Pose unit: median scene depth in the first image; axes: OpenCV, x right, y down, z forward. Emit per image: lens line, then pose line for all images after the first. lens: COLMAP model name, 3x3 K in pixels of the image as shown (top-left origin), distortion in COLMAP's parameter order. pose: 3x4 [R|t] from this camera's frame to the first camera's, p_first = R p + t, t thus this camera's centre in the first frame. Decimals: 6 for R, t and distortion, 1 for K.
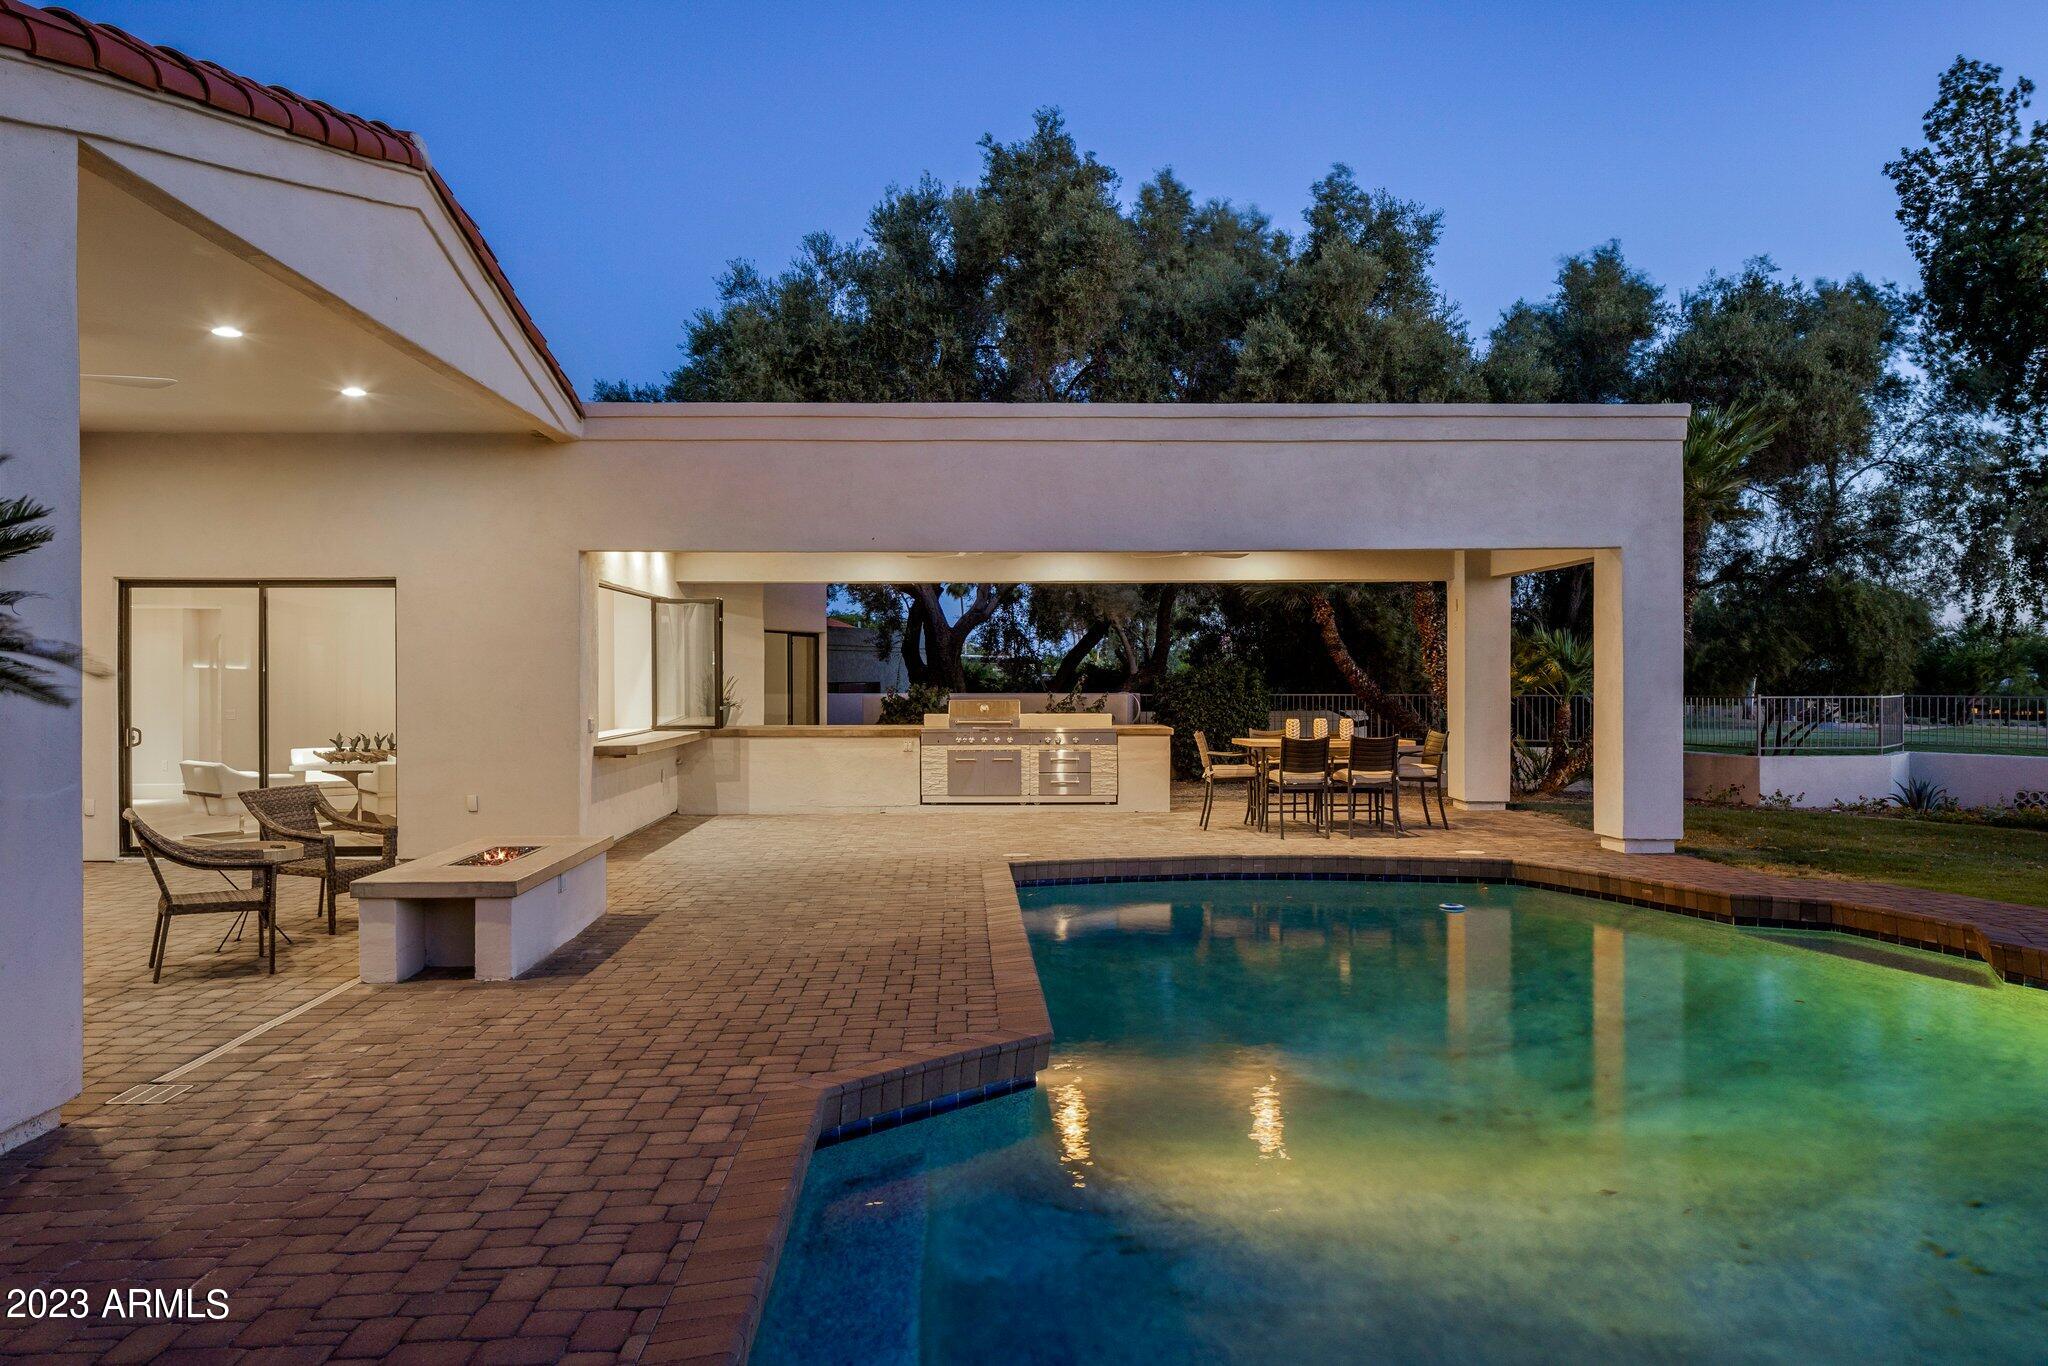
lens RADIAL K [[1382.0, 0, 1007.0], [0, 1382.0, 675.9], [0, 0, 1]] dist [-0.010151, -0.000828]
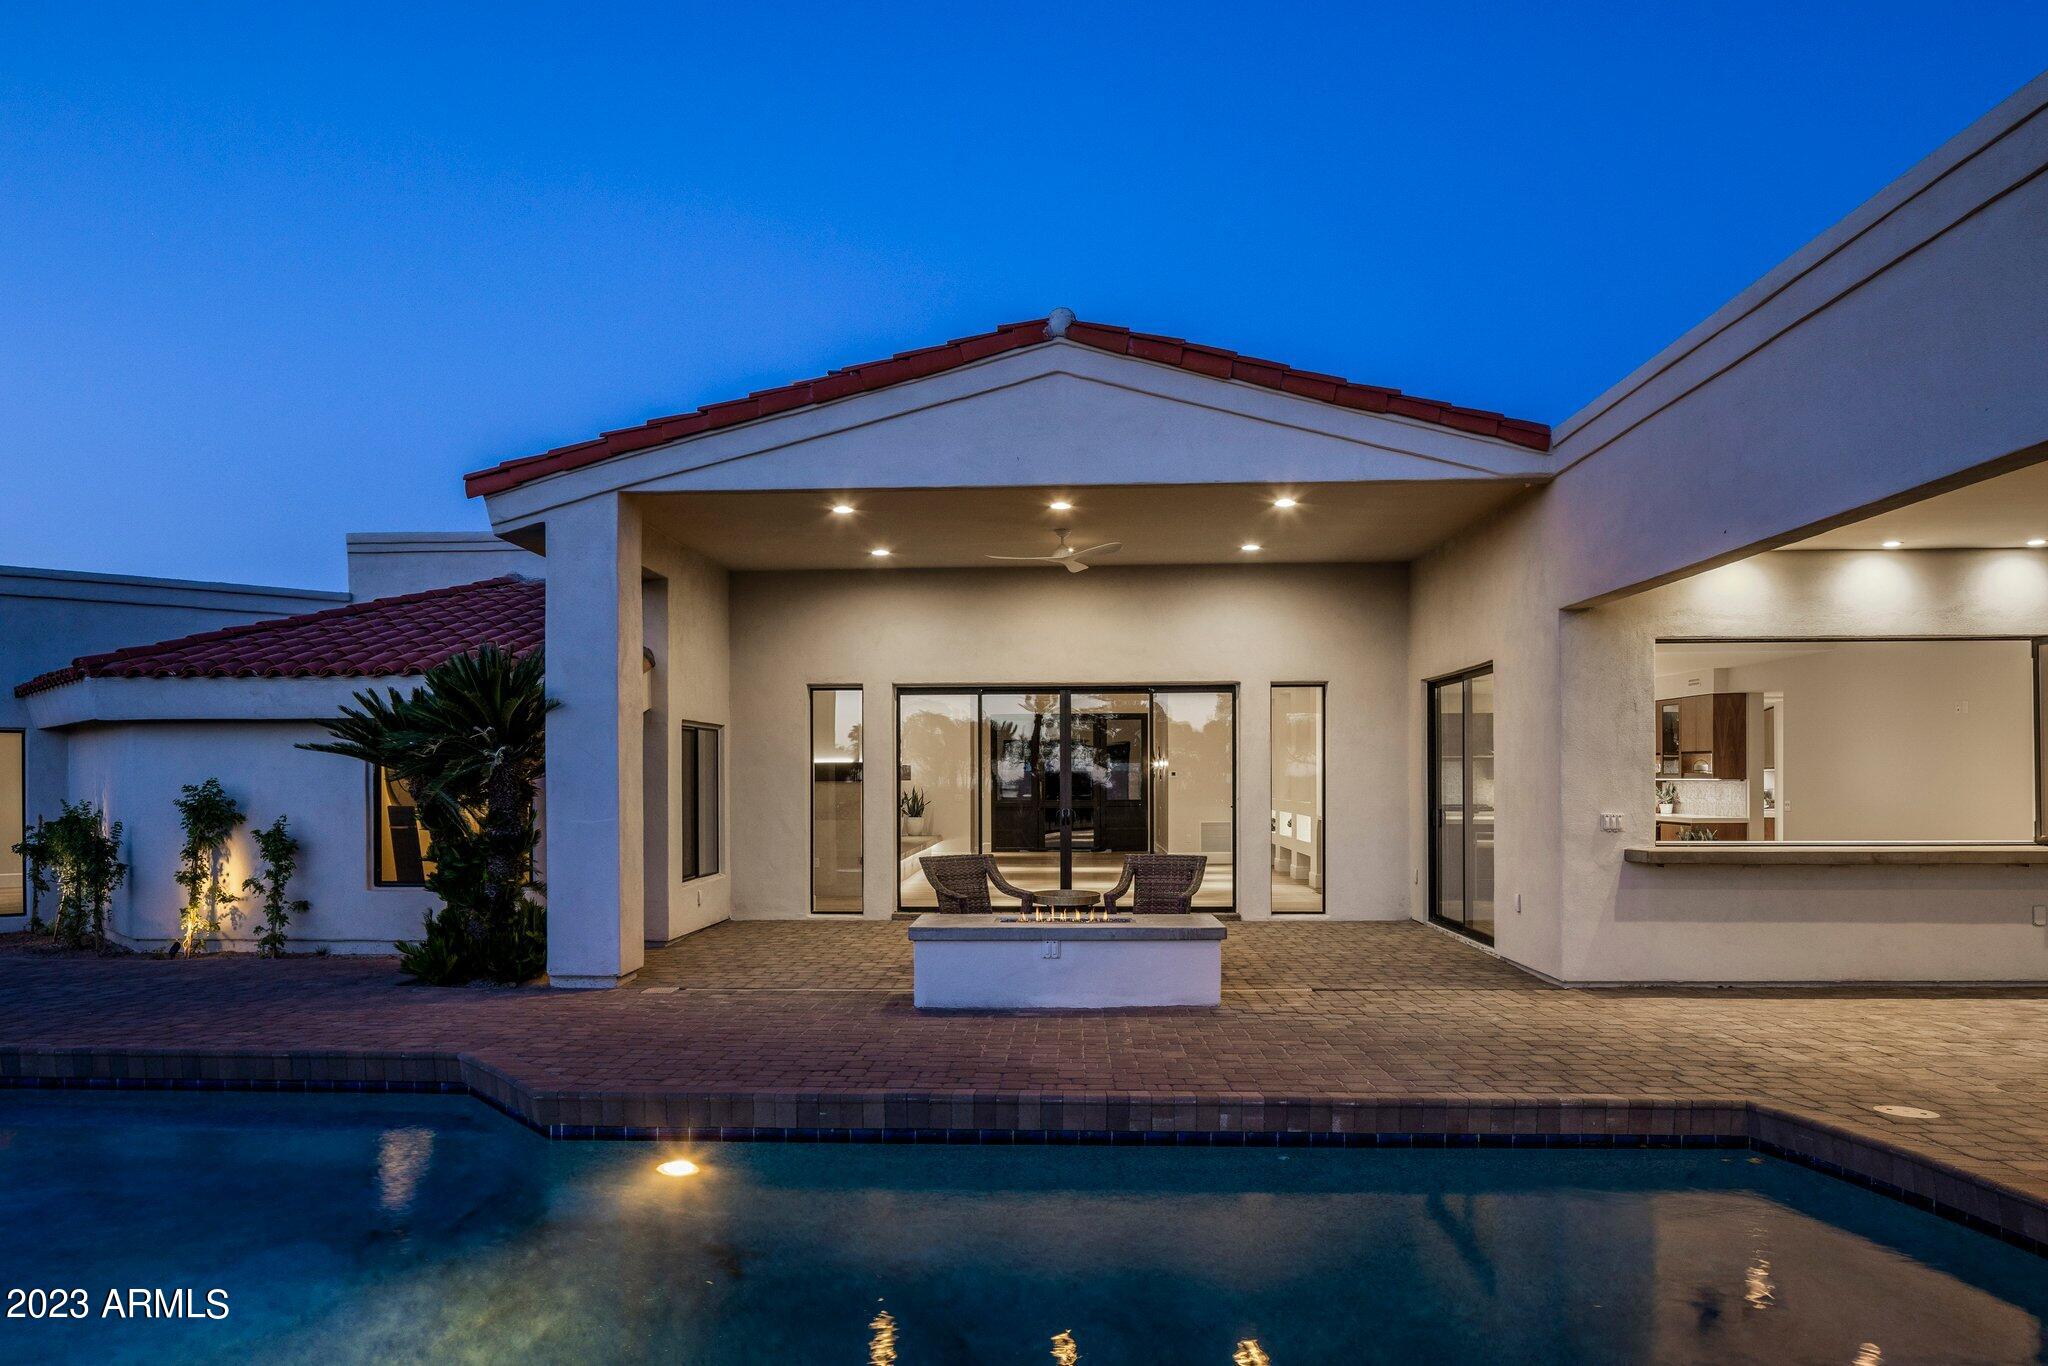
lens RADIAL K [[1382.0, 0, 1008.7], [0, 1382.0, 787.8], [0, 0, 1]] dist [-0.010151, -0.000828]
pose [[-0.077431, 0.010188, -0.996946, 0.307342], [0.003255, 0.999945, 0.009966, 0.004031], [0.996992, -0.002474, -0.077460, 0.419776]]
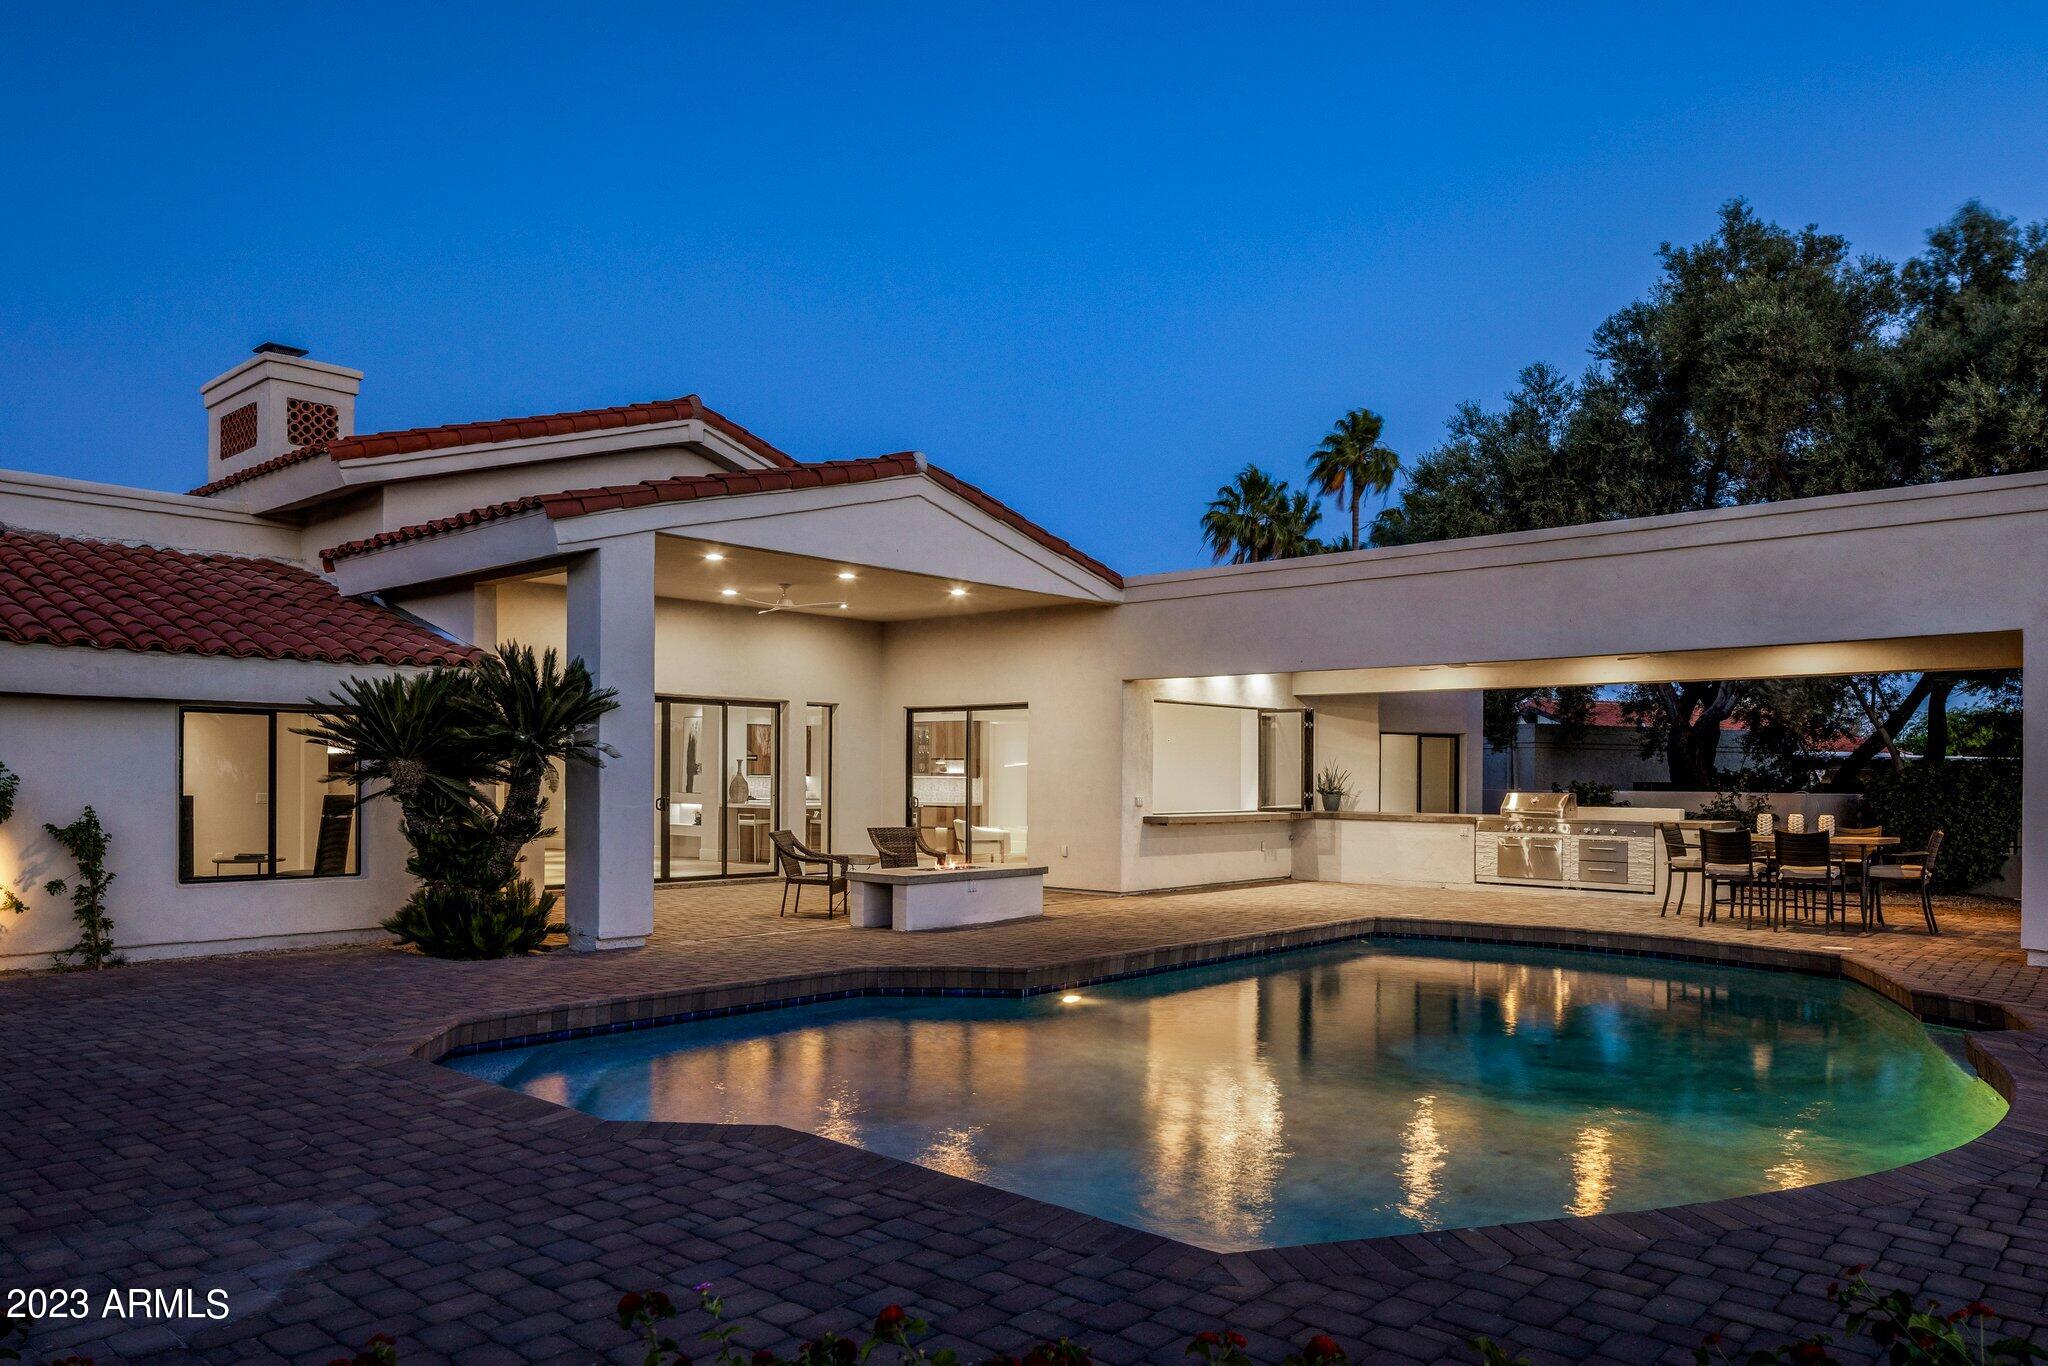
lens RADIAL K [[1382.0, 0, 1008.6], [0, 1382.0, 793.0], [0, 0, 1]] dist [-0.010151, -0.000828]
pose [[0.723205, 0.015953, -0.690449, 0.344795], [-0.009776, 0.999869, 0.012862, 0.005836], [0.690564, -0.002552, 0.723267, -0.073755]]
